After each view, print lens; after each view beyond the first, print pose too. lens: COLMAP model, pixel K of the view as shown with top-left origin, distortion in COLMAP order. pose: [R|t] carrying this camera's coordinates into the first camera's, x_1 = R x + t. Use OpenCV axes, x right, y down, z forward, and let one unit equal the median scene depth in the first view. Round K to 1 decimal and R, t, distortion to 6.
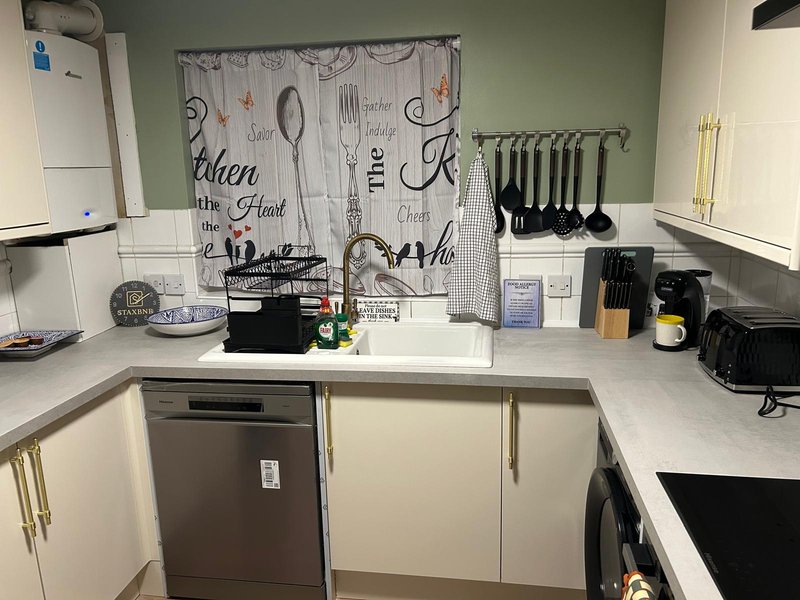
lens RADIAL K [[592.6, 0, 398.4], [0, 592.6, 300.0], [0, 0, 1]] dist [-0.007482, -0.002143]
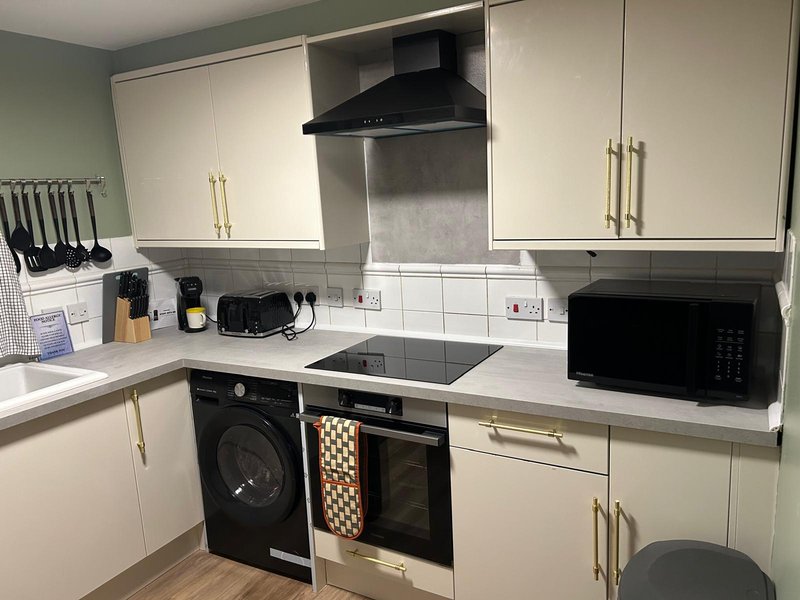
lens RADIAL K [[592.6, 0, 398.4], [0, 592.6, 300.0], [0, 0, 1]] dist [-0.007482, -0.002143]
pose [[0.336463, -0.156974, 0.928521, -0.588256], [0.238826, 0.967996, 0.077105, 0.012061], [-0.910909, 0.195812, 0.363184, 0.024746]]
